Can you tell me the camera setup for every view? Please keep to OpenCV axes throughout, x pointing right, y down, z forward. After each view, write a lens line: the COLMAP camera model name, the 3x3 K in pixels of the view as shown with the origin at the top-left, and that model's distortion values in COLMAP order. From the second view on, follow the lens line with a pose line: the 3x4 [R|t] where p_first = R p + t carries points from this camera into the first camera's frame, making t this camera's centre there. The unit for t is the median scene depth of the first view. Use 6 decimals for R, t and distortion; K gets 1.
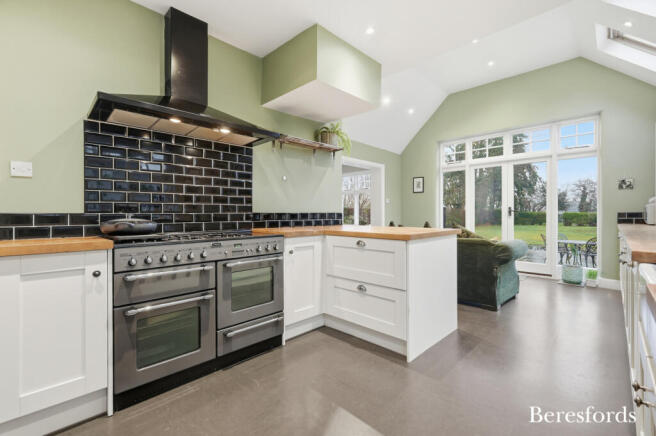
lens RADIAL K [[287.1, 0, 330.5], [0, 287.1, 216.1], [0, 0, 1]] dist [-0.002254, -0.000464]
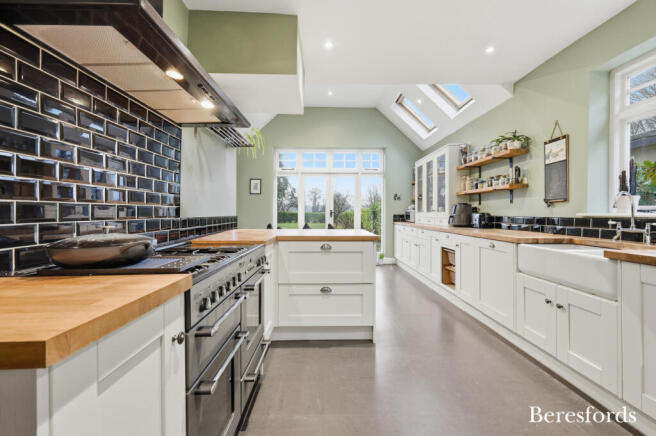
lens RADIAL K [[287.1, 0, 330.7], [0, 287.1, 215.0], [0, 0, 1]] dist [-0.002254, -0.000464]
pose [[0.697259, -0.000958, 0.716819, -0.496965], [0.001112, 0.999999, 0.000255, -0.016339], [-0.716819, 0.000620, 0.697259, 0.208775]]
